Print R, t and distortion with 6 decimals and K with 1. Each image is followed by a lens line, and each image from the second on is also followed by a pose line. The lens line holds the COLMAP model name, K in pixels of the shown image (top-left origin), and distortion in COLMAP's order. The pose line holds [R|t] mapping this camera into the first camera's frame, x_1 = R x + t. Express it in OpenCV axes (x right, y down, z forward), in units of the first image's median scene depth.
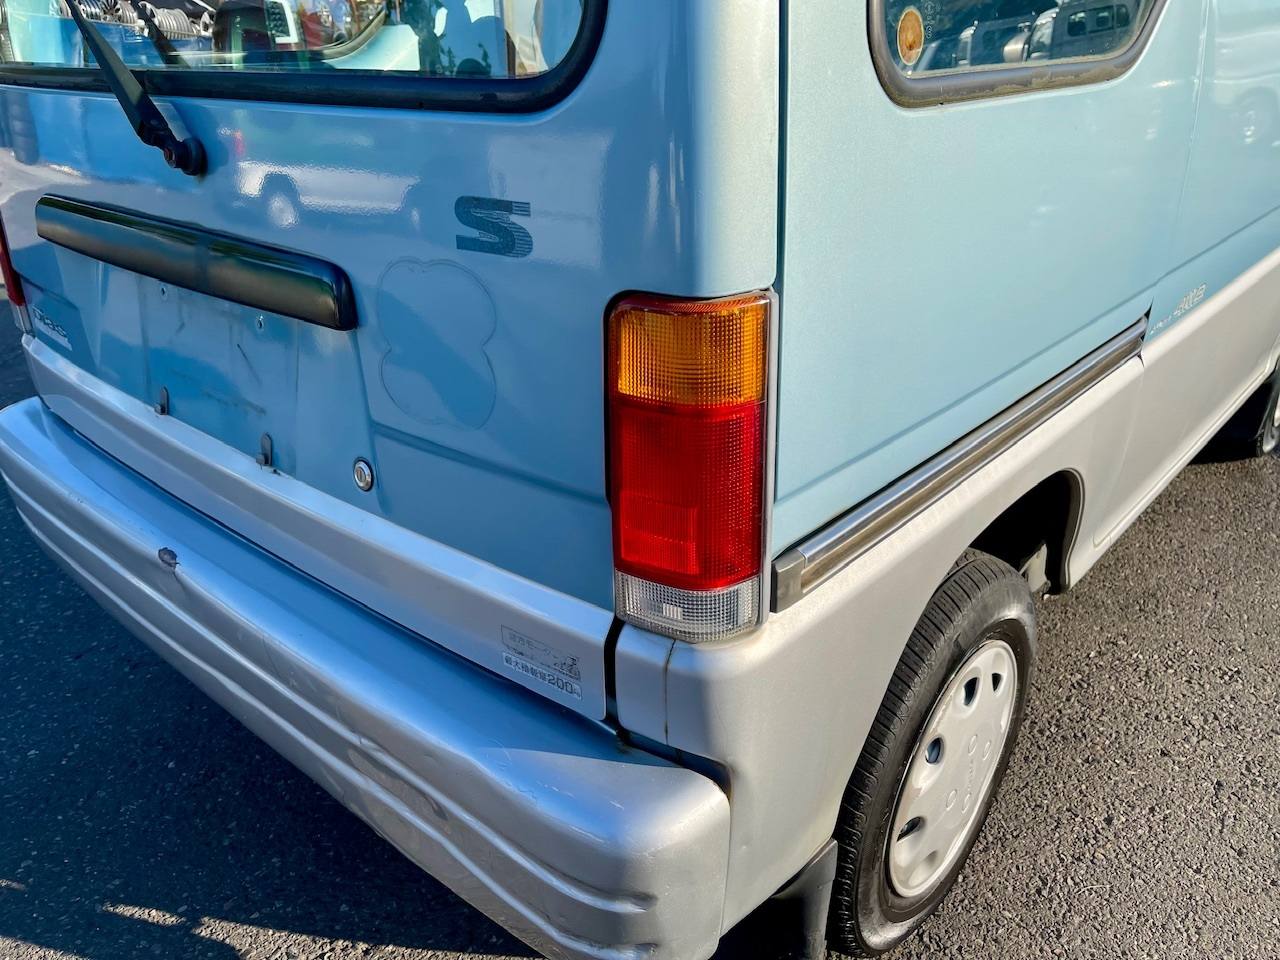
lens RADIAL K [[975.7, 0, 641.6], [0, 975.7, 489.3], [0, 0, 1]] dist [0.067044, -0.097029]
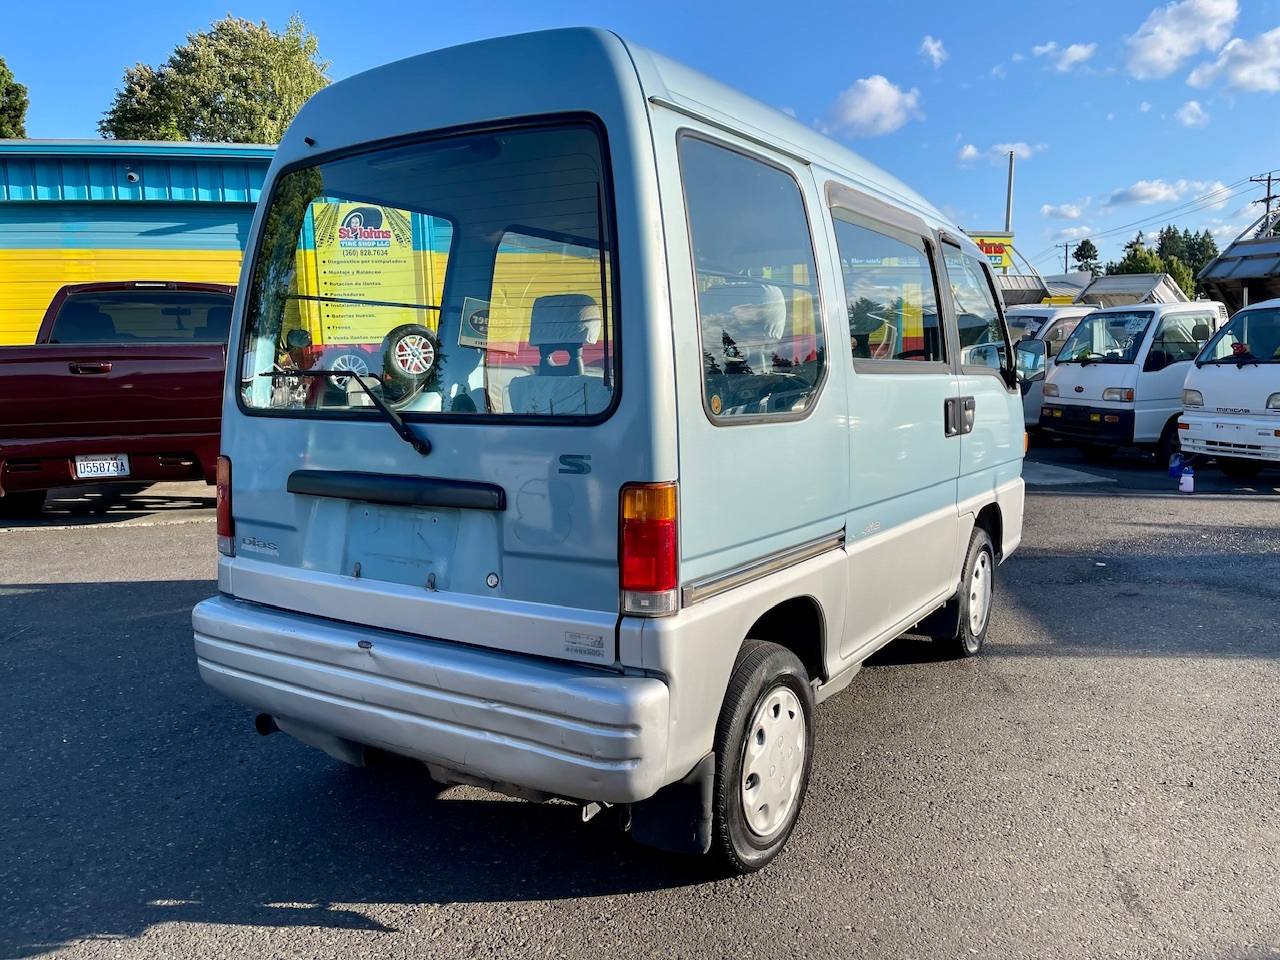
lens RADIAL K [[975.7, 0, 644.9], [0, 975.7, 472.3], [0, 0, 1]] dist [0.067044, -0.097029]
pose [[0.987918, 0.002991, 0.154949, -0.344387], [0.050735, 0.938479, -0.341588, 0.633825], [-0.146438, 0.345322, 0.926989, -1.417758]]
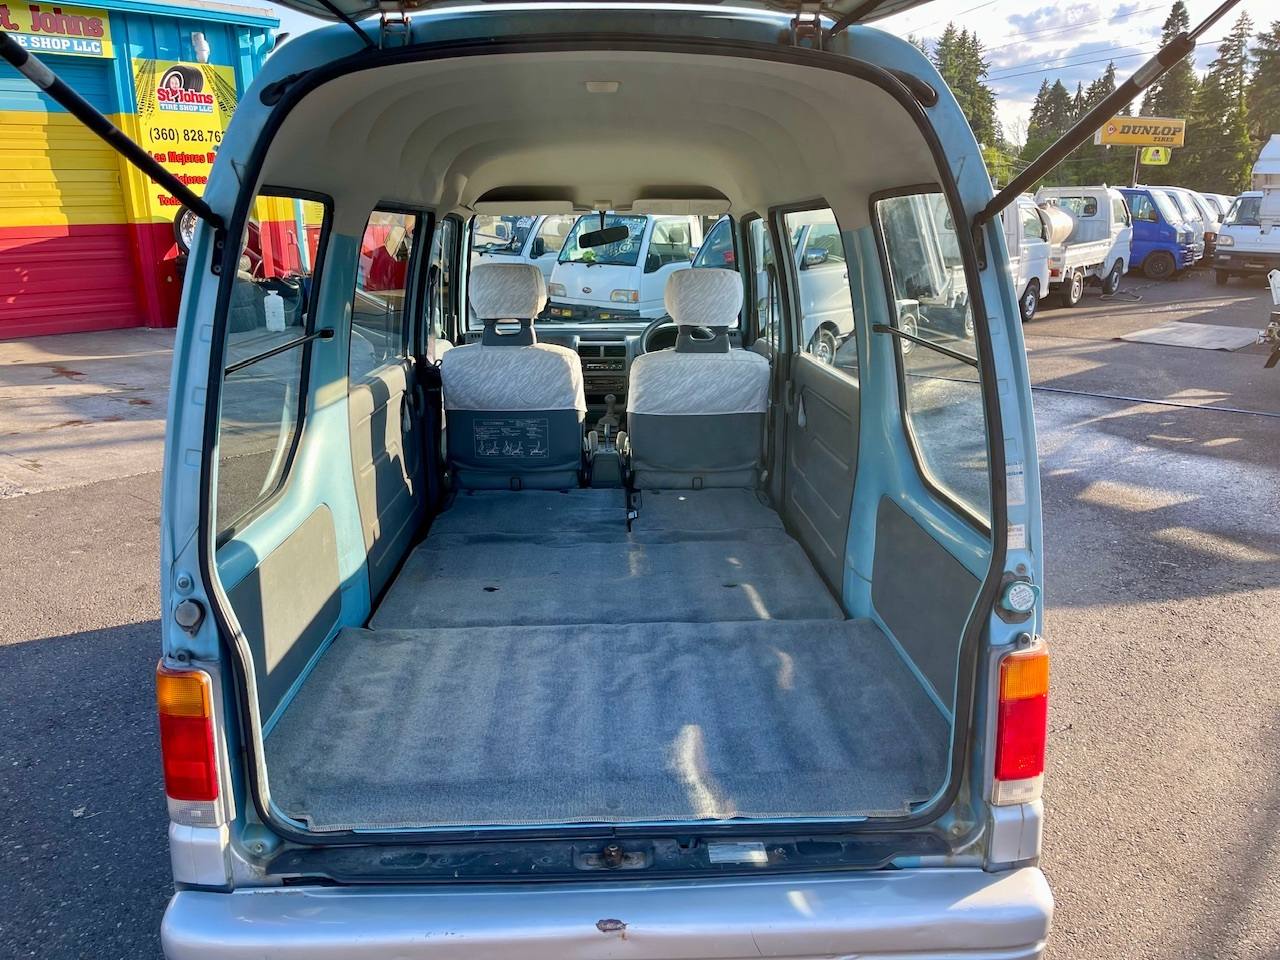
lens RADIAL K [[975.7, 0, 638.1], [0, 975.7, 485.3], [0, 0, 1]] dist [0.067044, -0.097029]
pose [[0.715799, -0.154474, 0.681006, -1.843774], [0.291773, 0.952178, -0.090696, -0.505389], [-0.634429, 0.263620, 0.726639, -0.218138]]
